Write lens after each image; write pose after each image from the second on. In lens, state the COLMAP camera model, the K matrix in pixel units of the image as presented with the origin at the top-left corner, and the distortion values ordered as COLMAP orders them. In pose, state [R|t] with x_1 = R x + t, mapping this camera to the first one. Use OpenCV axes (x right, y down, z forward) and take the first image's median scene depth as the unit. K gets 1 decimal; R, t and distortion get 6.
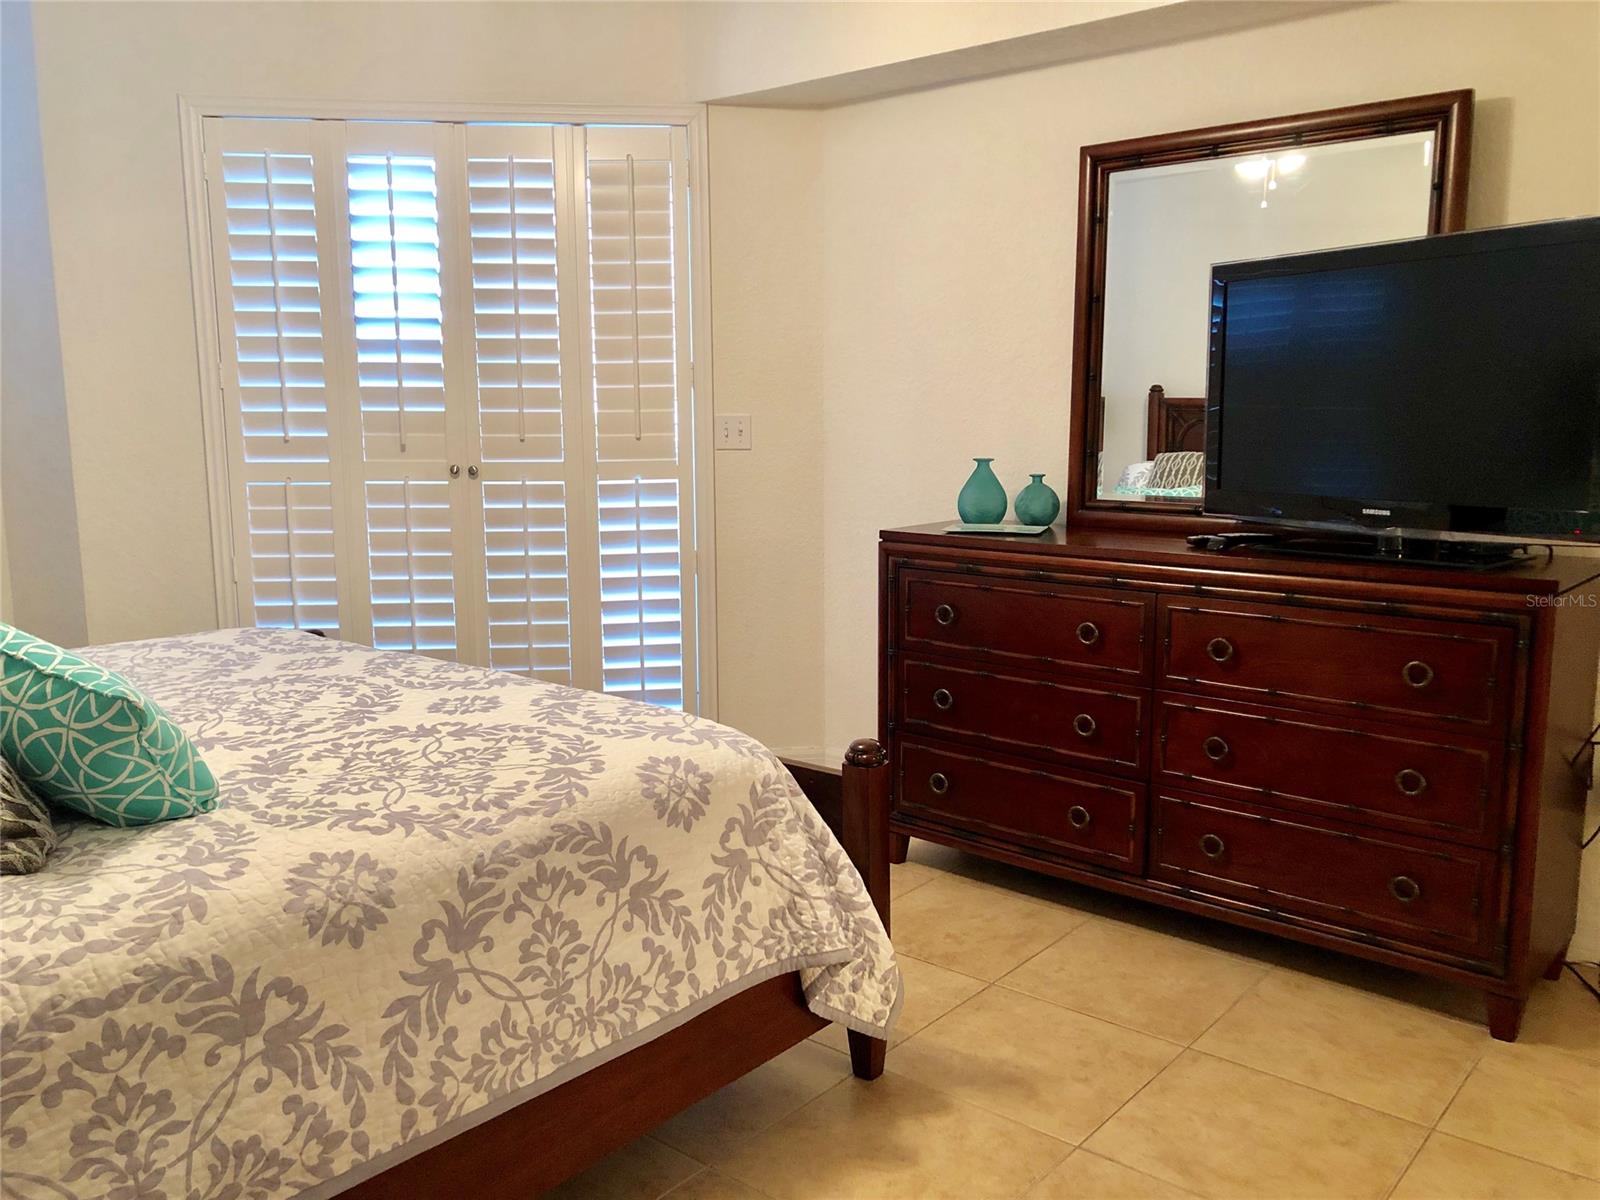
lens RADIAL K [[1305.0, 0, 805.8], [0, 1305.0, 594.2], [0, 0, 1]] dist [0.051535, -0.076066]
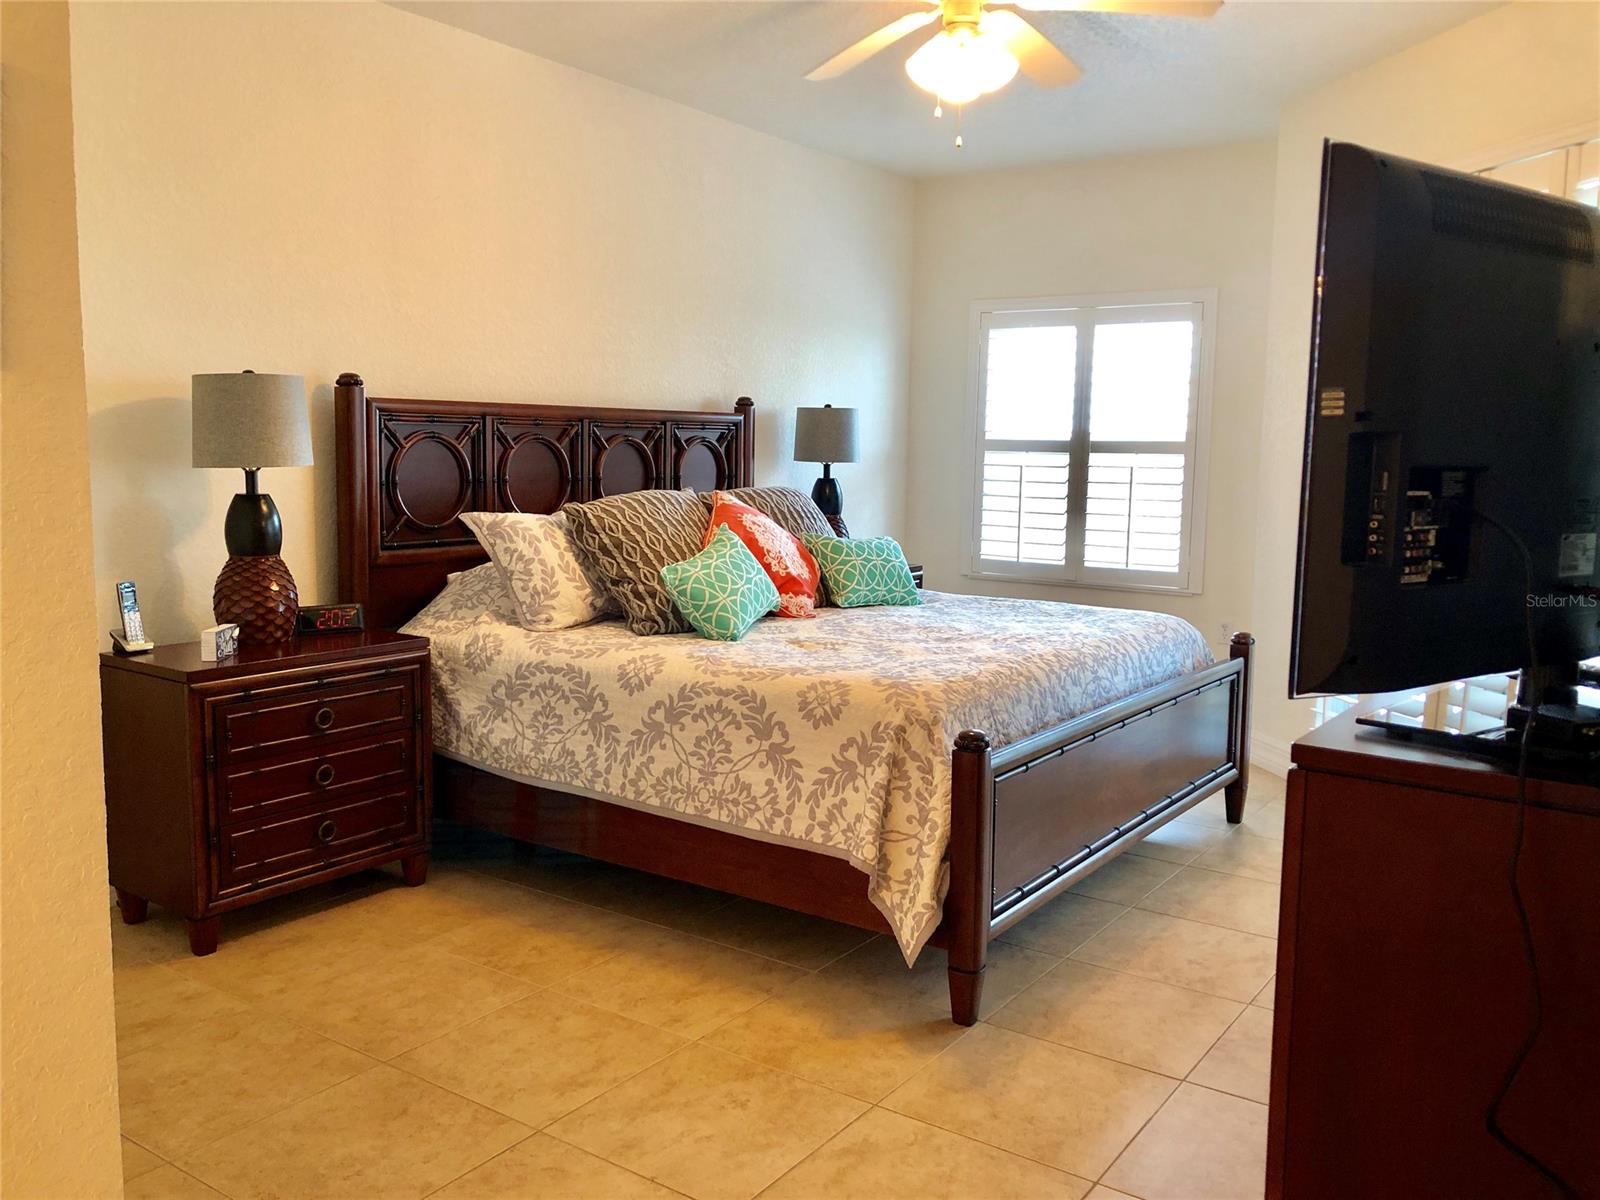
lens RADIAL K [[1305.0, 0, 805.8], [0, 1305.0, 594.2], [0, 0, 1]] dist [0.051535, -0.076066]
pose [[0.113875, 0.128262, -0.985181, 1.467510], [-0.174642, 0.978775, 0.107241, -0.135152], [0.978025, 0.159841, 0.133858, 0.839836]]
